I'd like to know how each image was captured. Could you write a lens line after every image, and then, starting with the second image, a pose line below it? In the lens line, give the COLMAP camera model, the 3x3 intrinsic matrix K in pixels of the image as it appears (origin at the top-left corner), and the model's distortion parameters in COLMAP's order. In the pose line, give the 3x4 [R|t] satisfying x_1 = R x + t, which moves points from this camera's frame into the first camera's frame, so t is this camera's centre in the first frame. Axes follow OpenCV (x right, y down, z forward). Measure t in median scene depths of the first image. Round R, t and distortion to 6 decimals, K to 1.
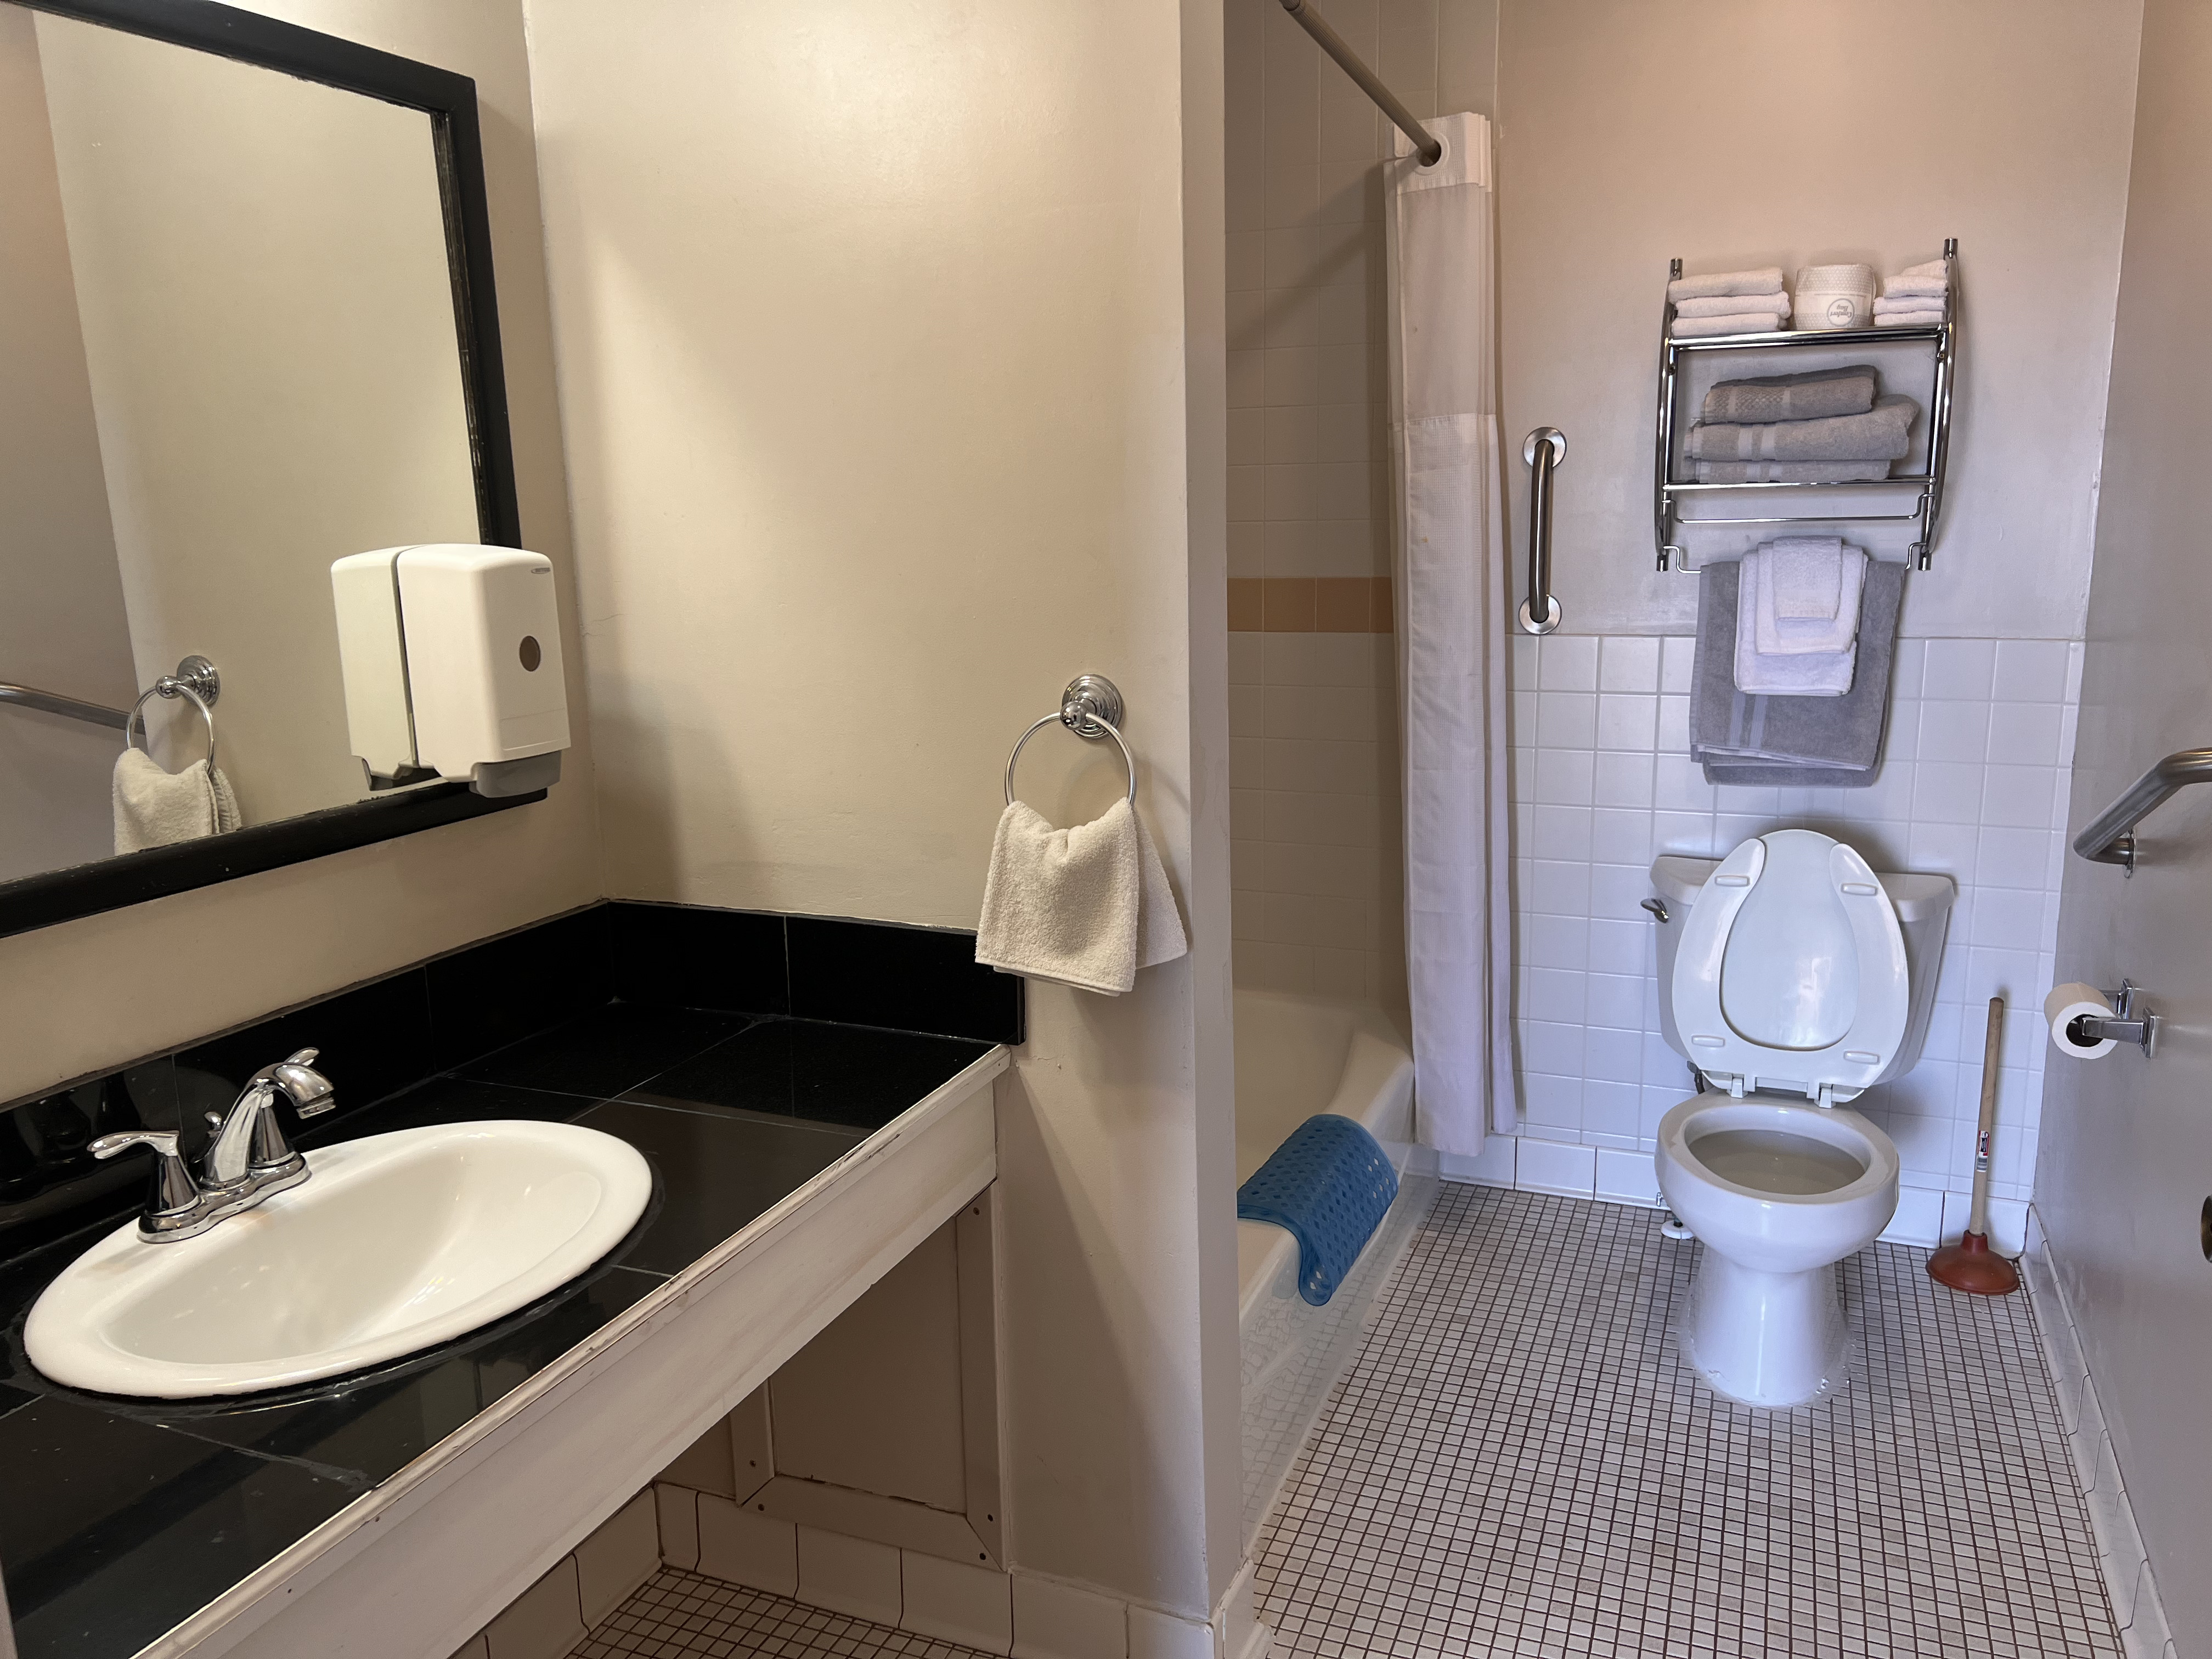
lens RADIAL K [[1631.9, 0, 1115.3], [0, 1631.9, 826.2], [0, 0, 1]] dist [0.049579, -0.056313]
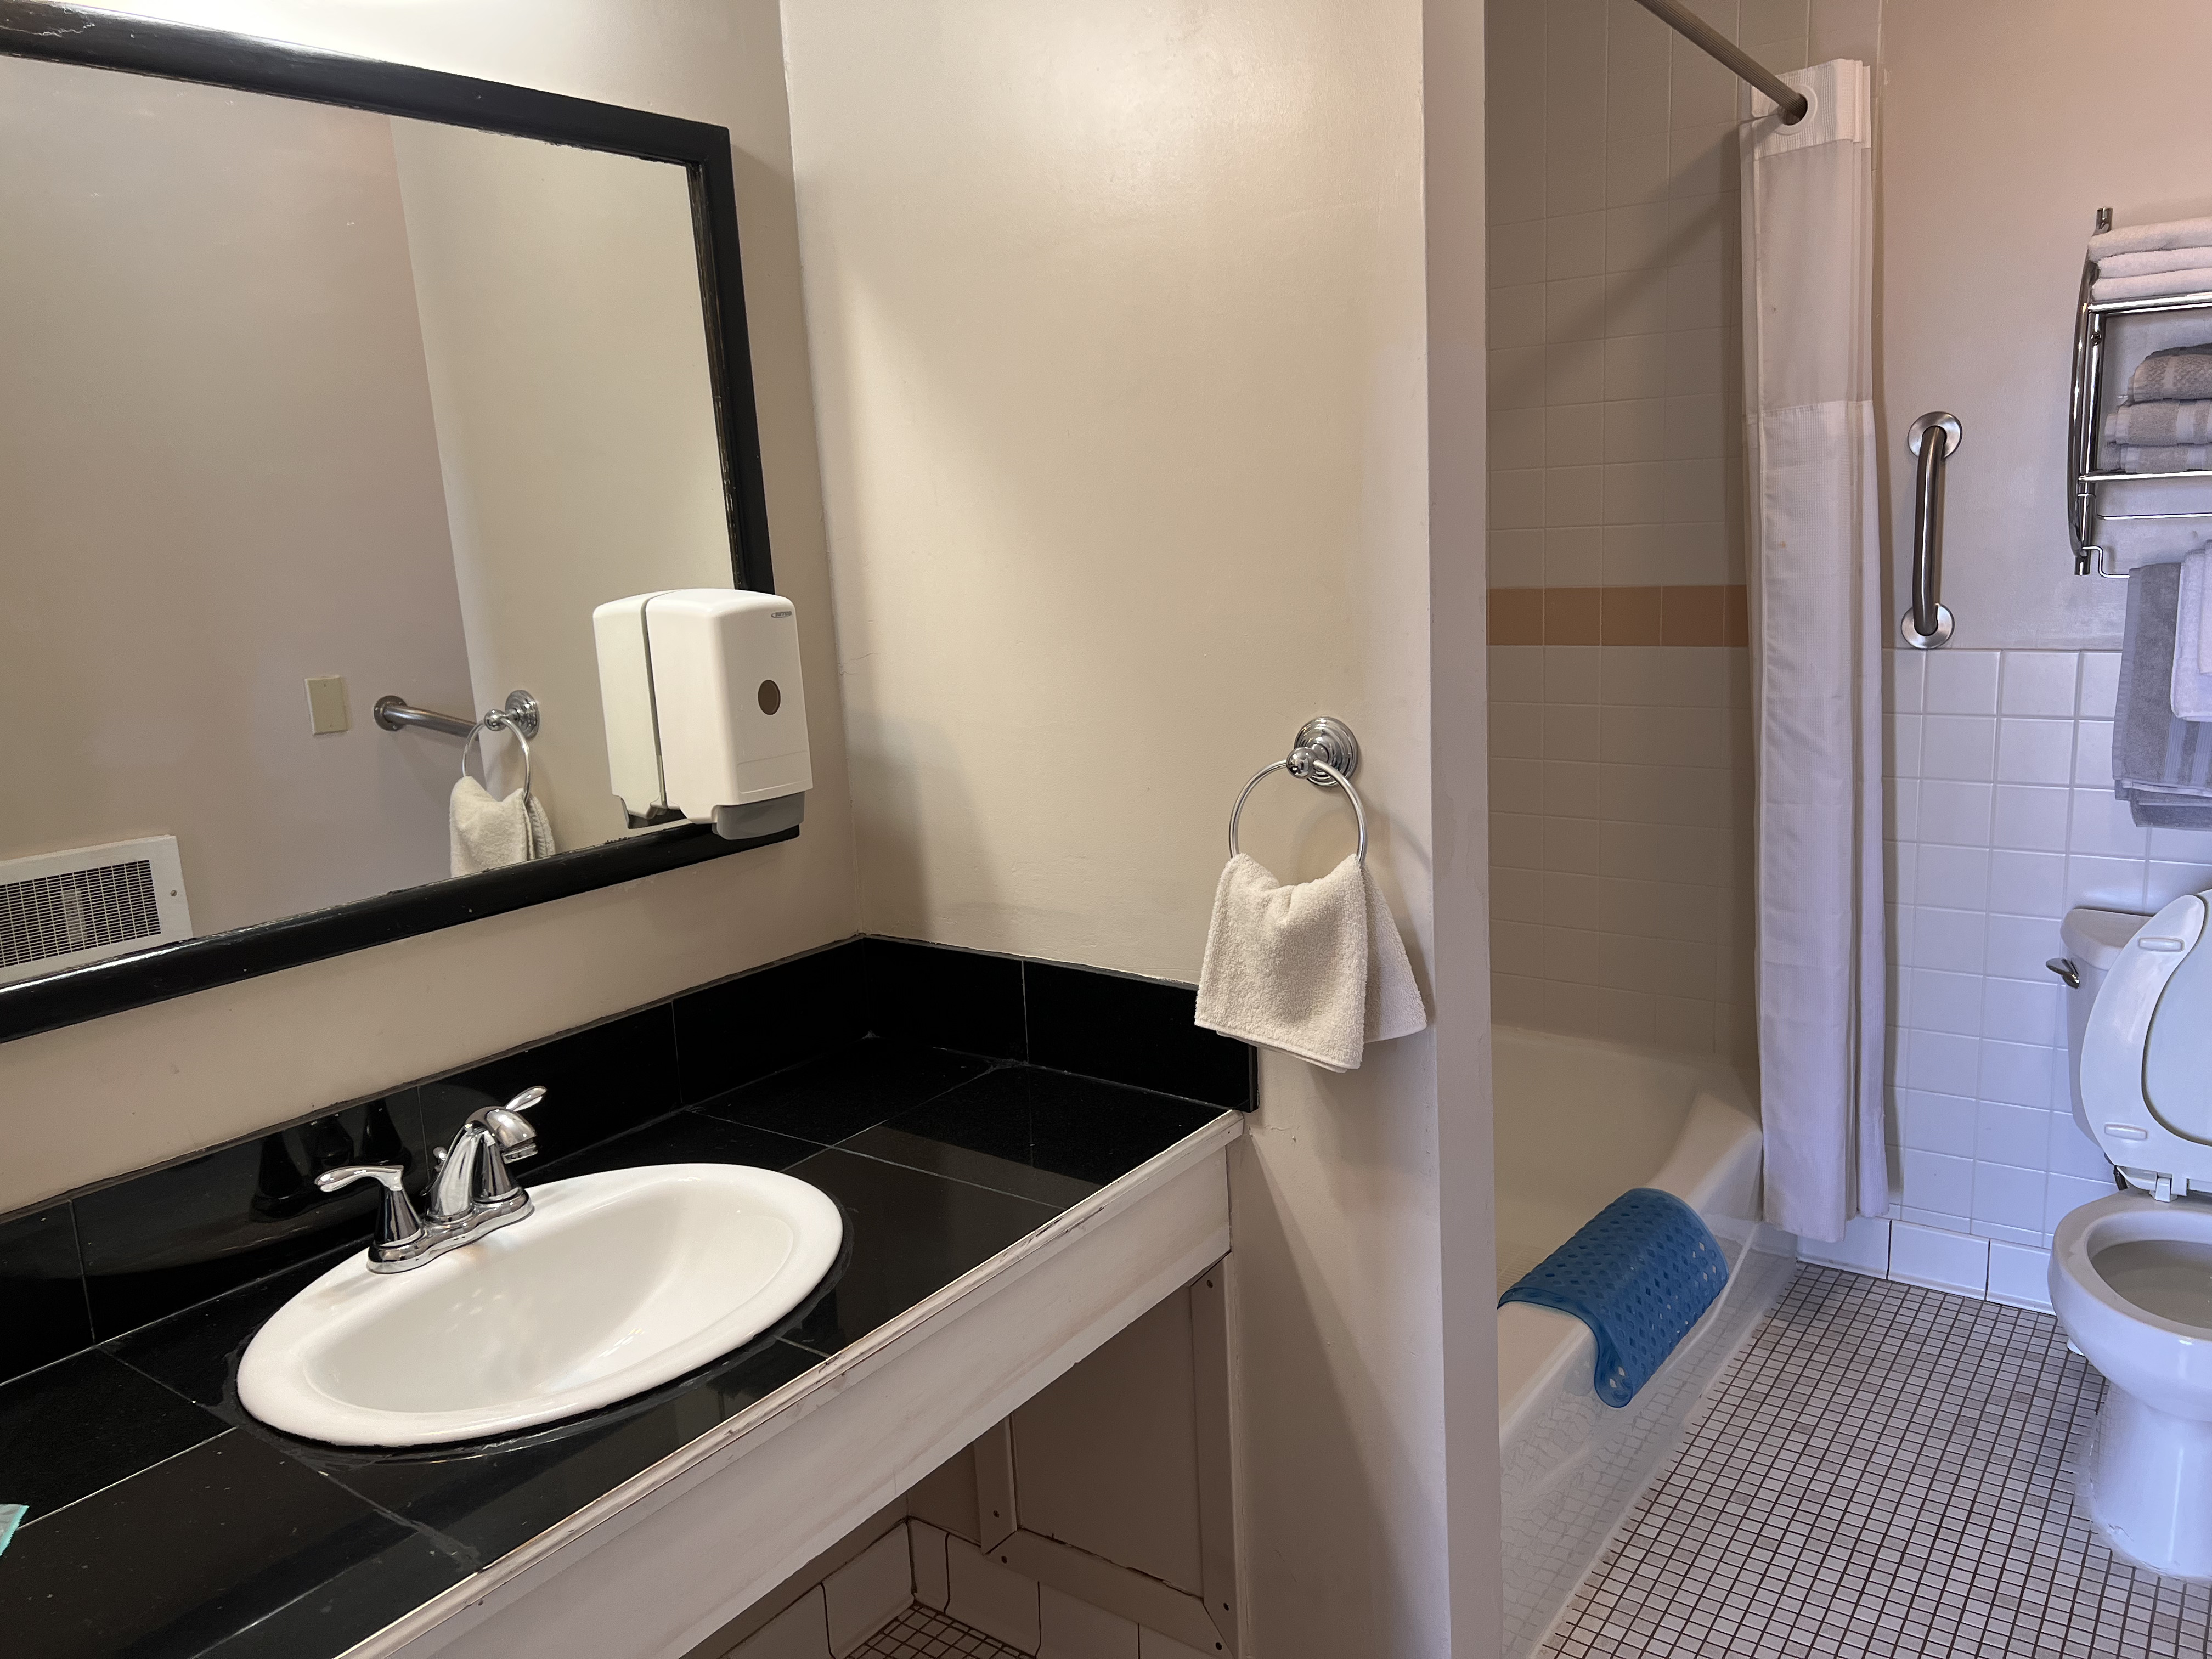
lens RADIAL K [[1631.9, 0, 1104.0], [0, 1631.9, 827.2], [0, 0, 1]] dist [0.049579, -0.056313]
pose [[0.969643, 0.018267, -0.243841, 0.058697], [-0.017449, 0.999833, 0.005514, -0.022789], [0.243901, -0.001091, 0.969800, 0.051625]]
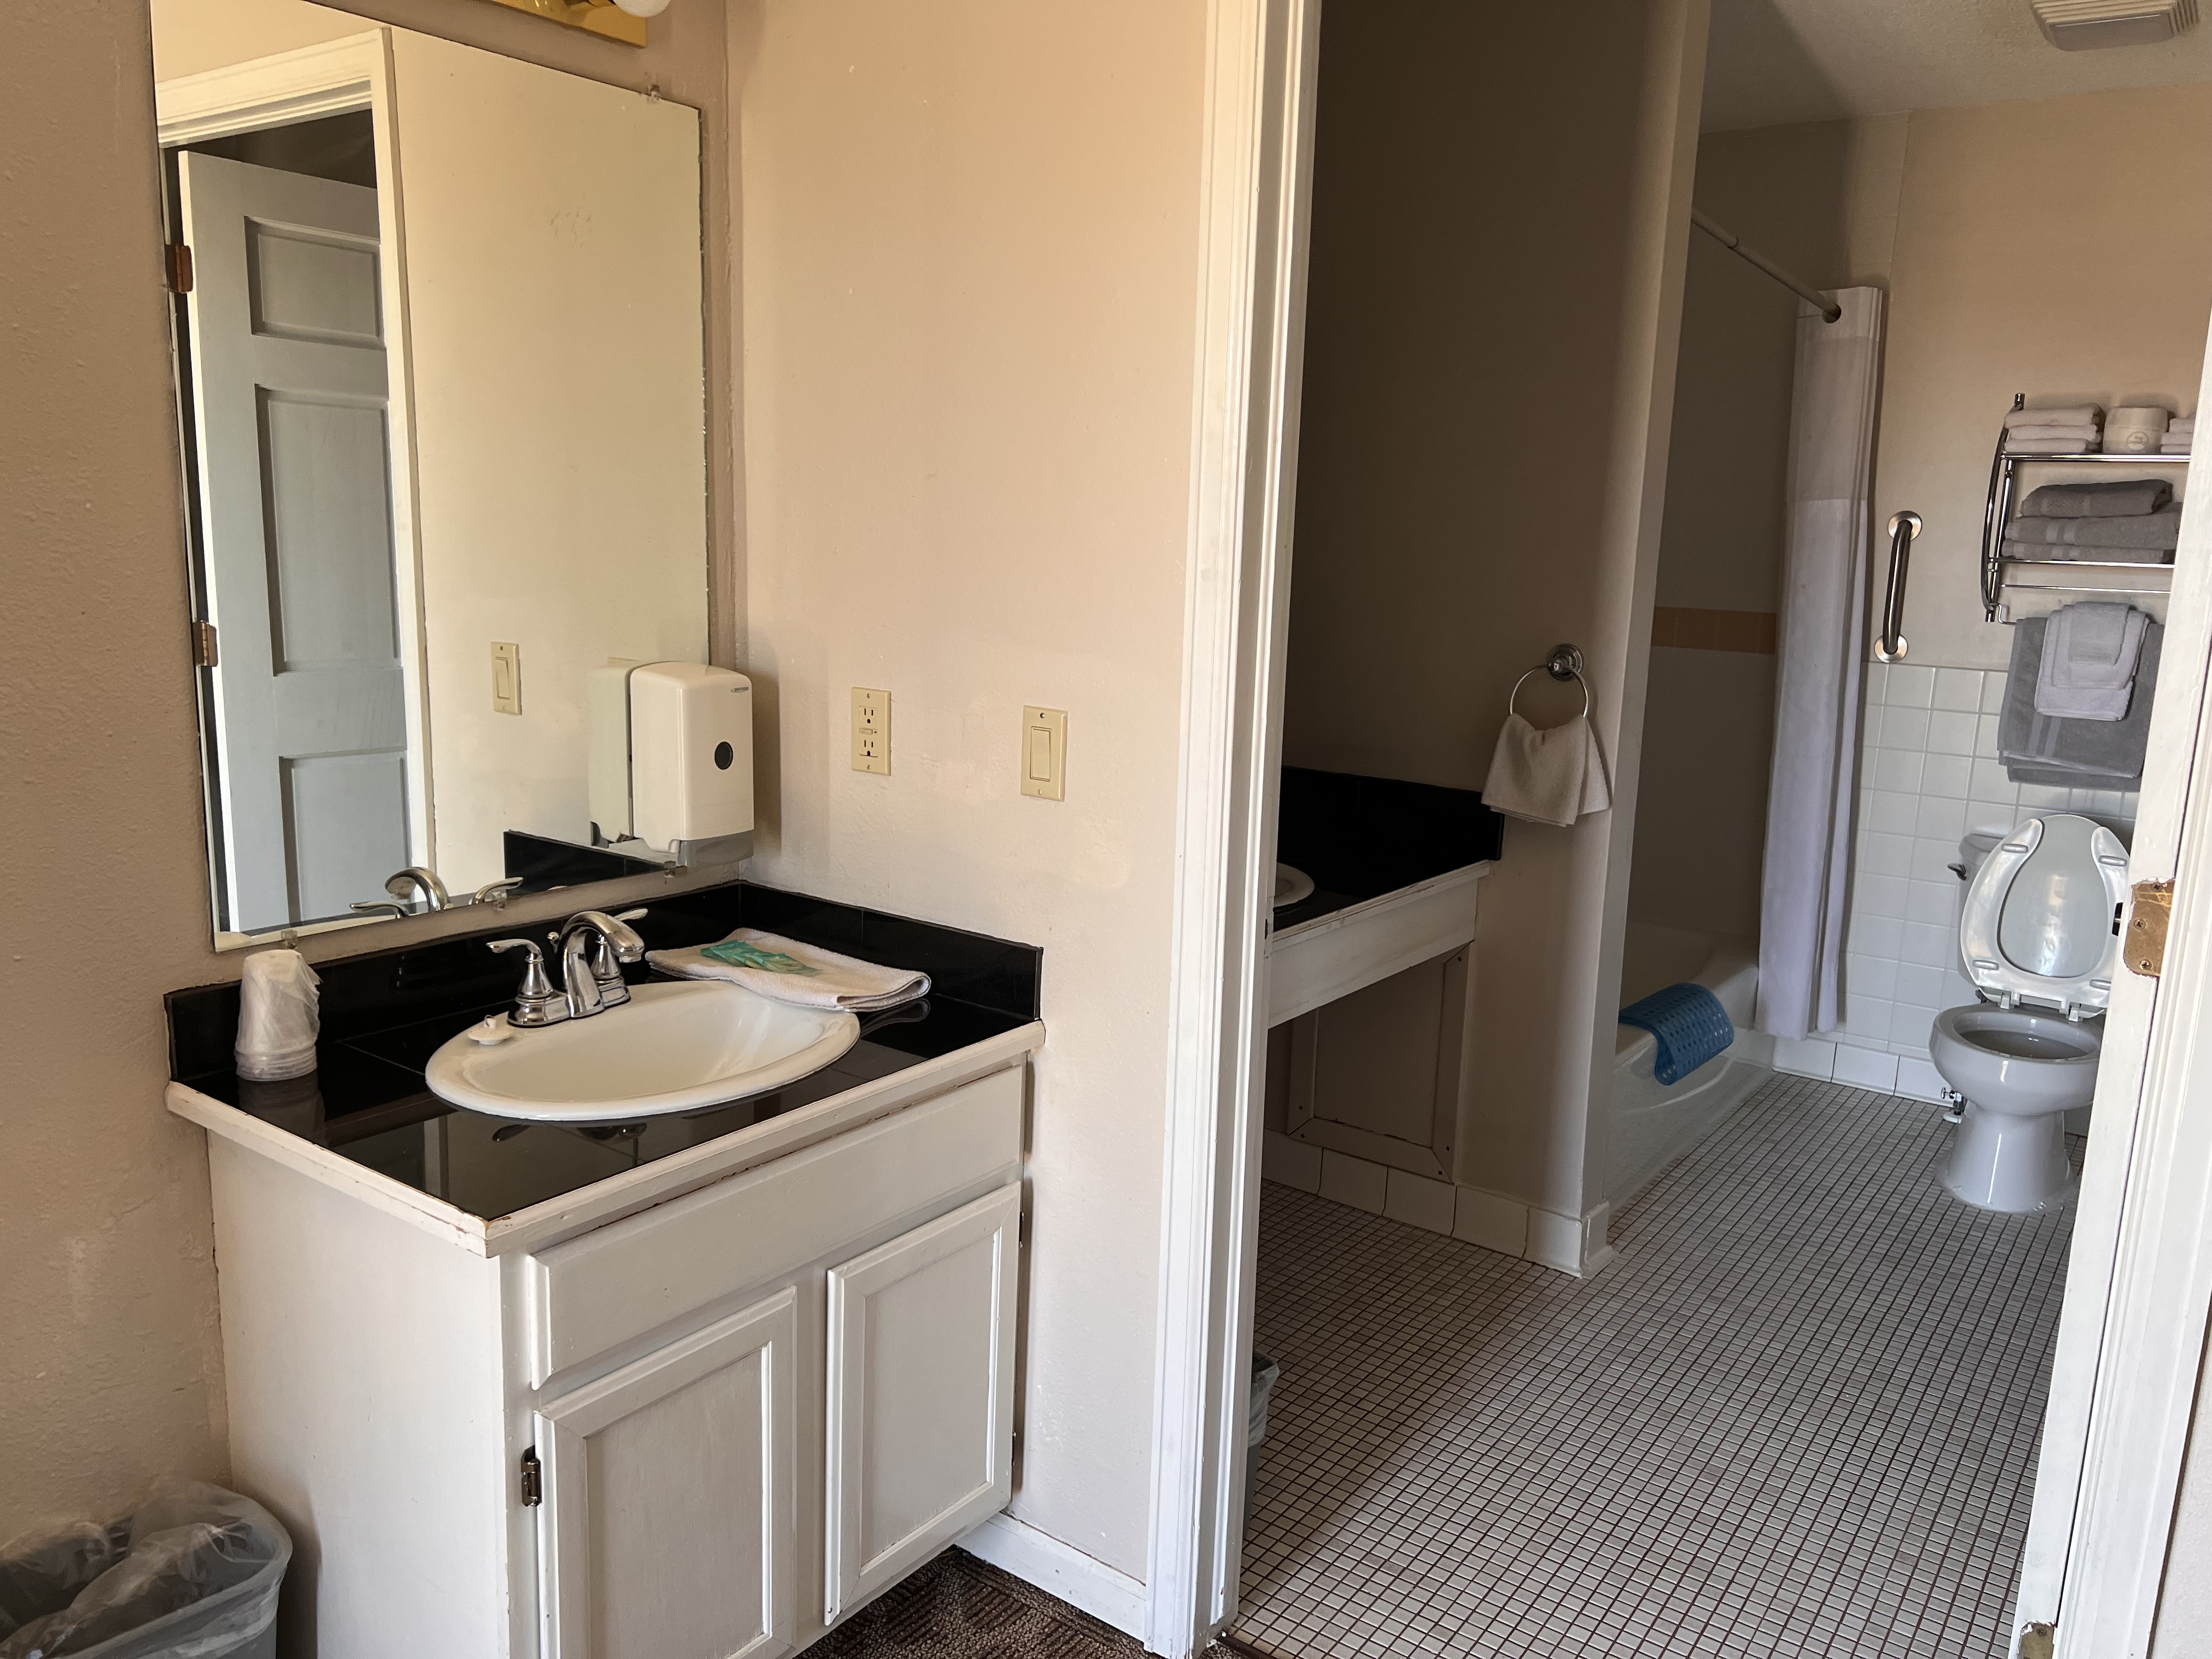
lens RADIAL K [[1631.9, 0, 1120.8], [0, 1631.9, 821.5], [0, 0, 1]] dist [0.049579, -0.056313]
pose [[0.969139, 0.097937, -0.226226, -0.040370], [-0.102610, 0.994681, -0.008961, 0.104455], [0.224145, 0.031898, 0.974034, -0.531939]]
